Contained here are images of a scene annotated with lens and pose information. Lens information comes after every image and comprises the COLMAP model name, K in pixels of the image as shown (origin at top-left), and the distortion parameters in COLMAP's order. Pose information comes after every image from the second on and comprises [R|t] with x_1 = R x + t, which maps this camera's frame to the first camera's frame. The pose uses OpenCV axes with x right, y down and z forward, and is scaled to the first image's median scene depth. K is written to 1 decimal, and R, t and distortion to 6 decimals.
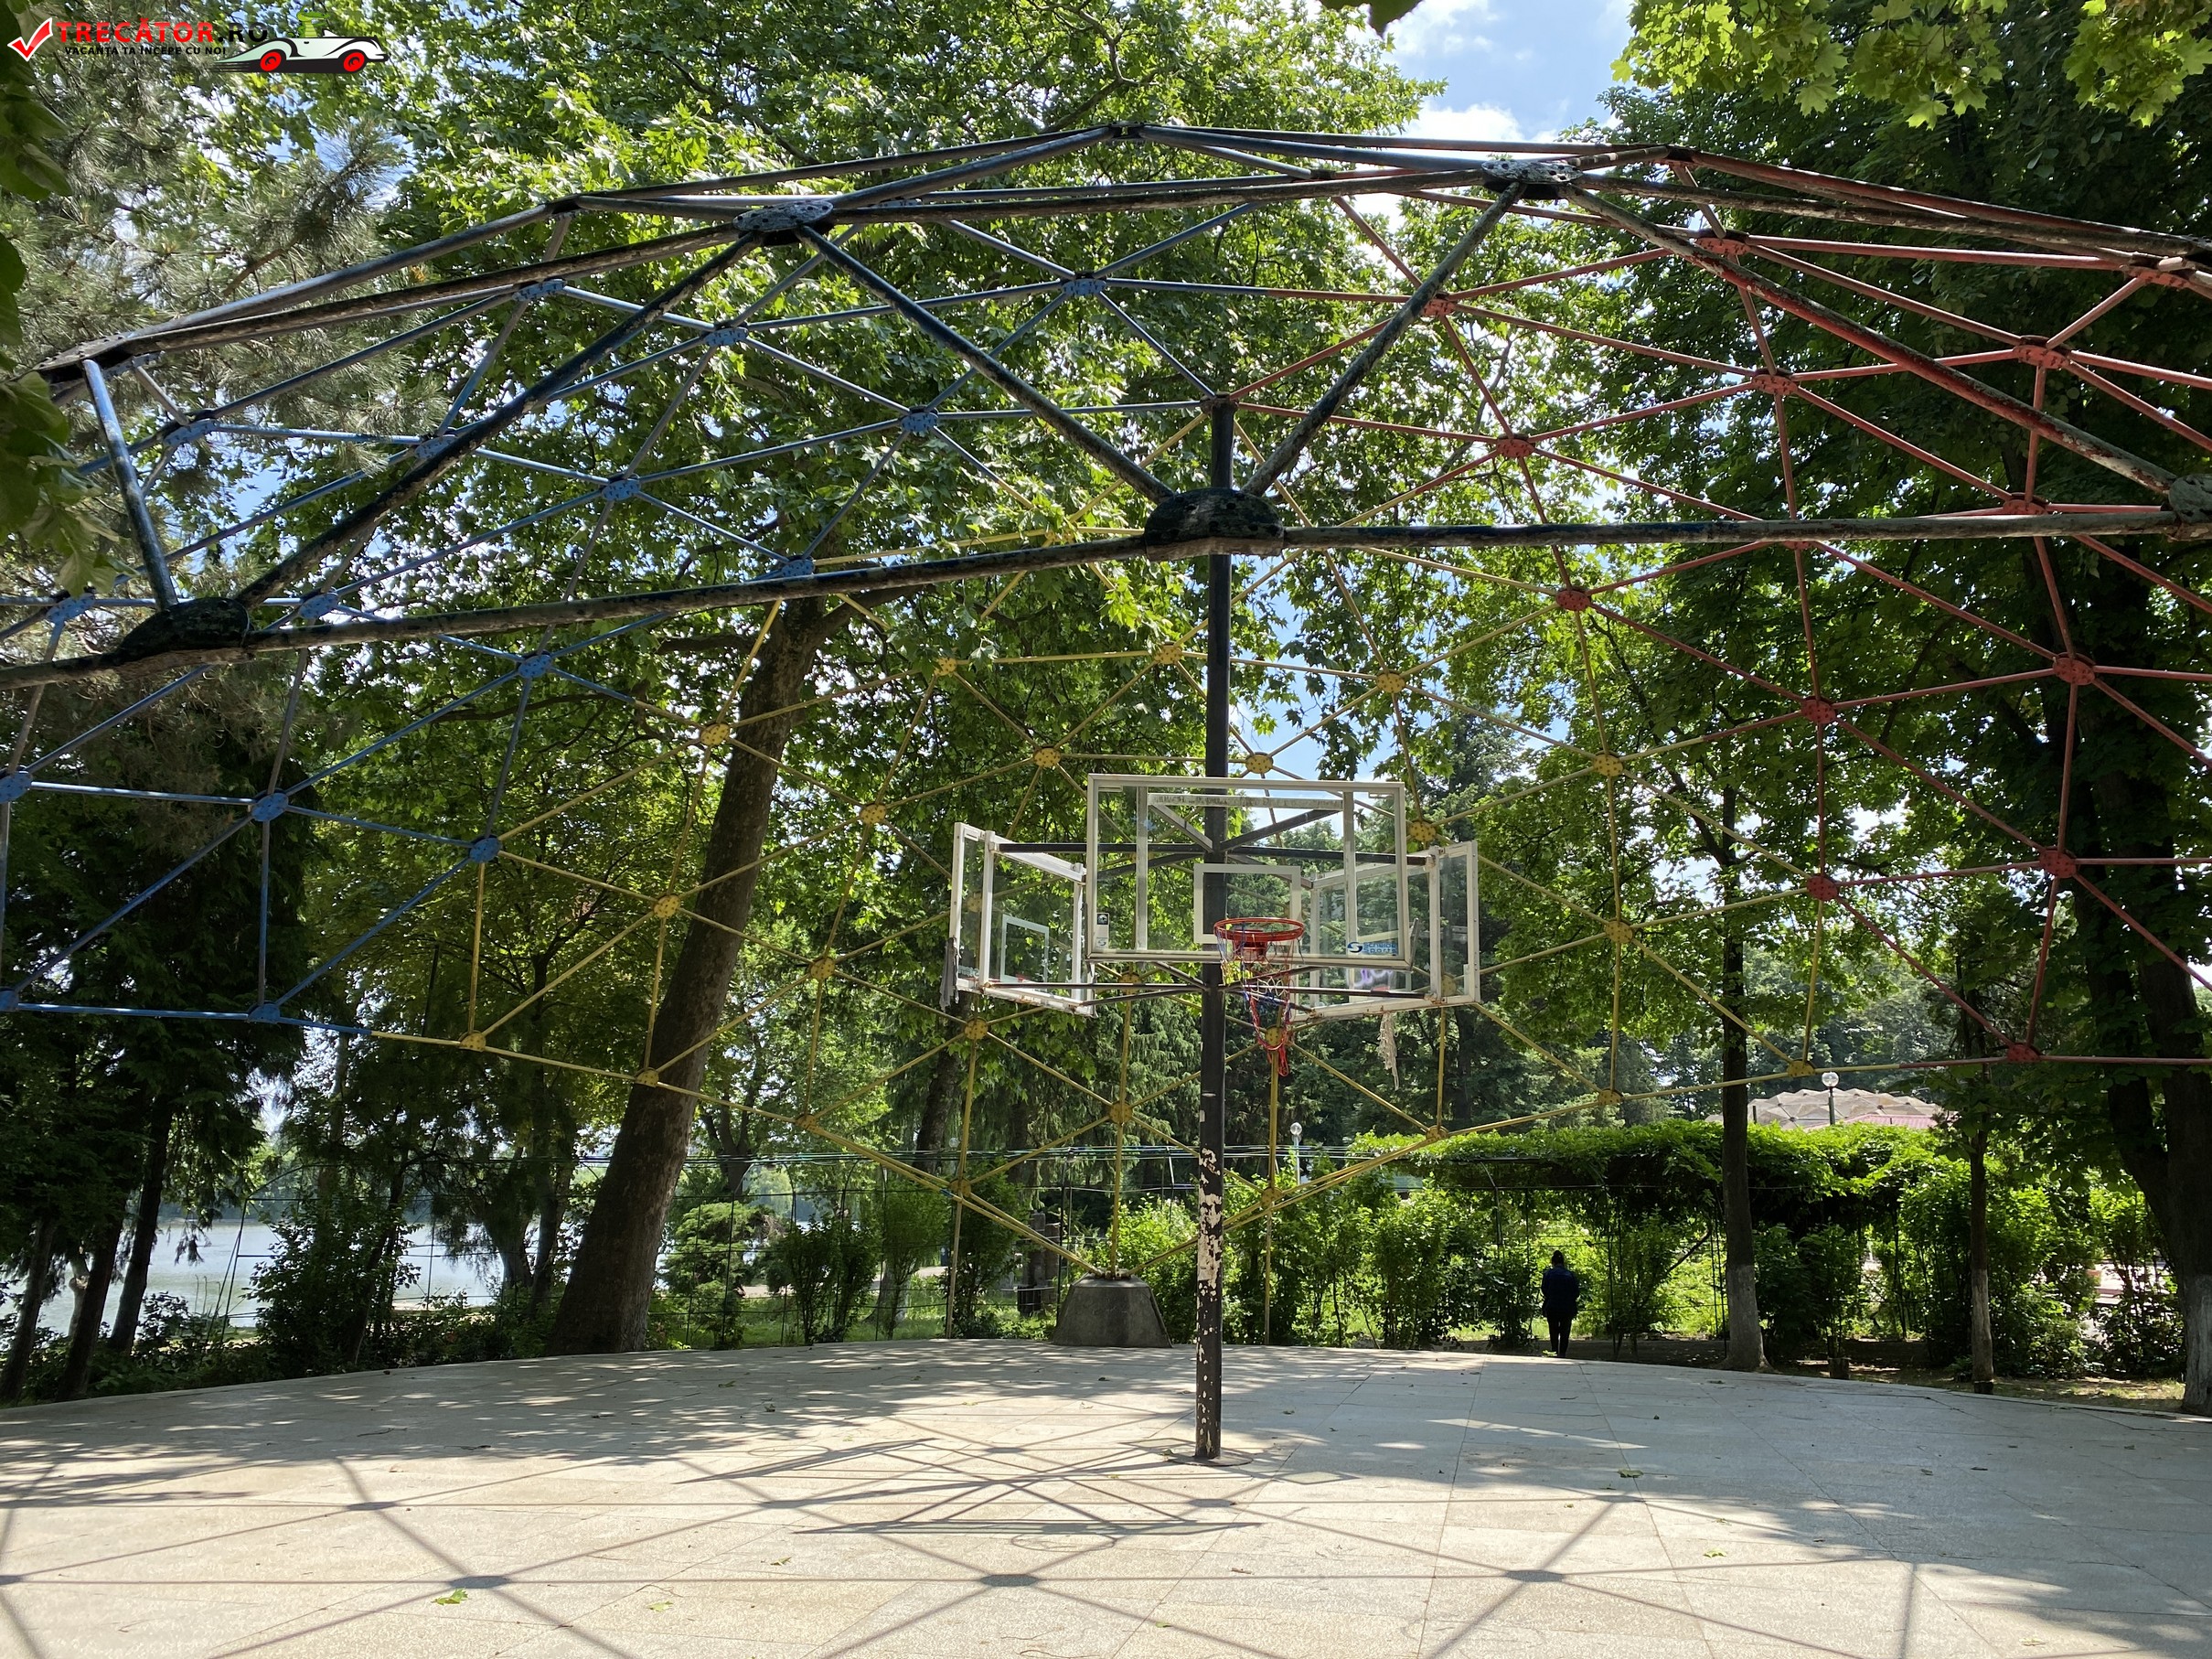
lens RADIAL K [[1674.2, 0, 1106.0], [0, 1674.2, 829.5], [0, 0, 1]] dist [-0.055422, 0.065113]
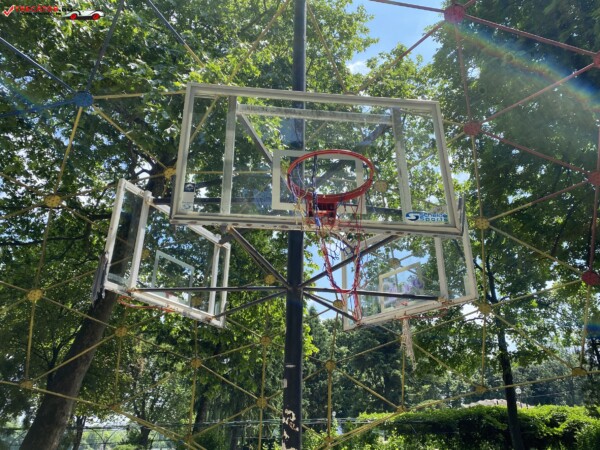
lens RADIAL K [[454.1, 0, 300.0], [0, 454.1, 225.0], [0, 0, 1]] dist [-0.055422, 0.065113]
pose [[0.998758, 0.003237, 0.049714, 0.021969], [0.007926, 0.974855, -0.222698, 0.054514], [-0.049185, 0.222816, 0.973619, 0.265858]]
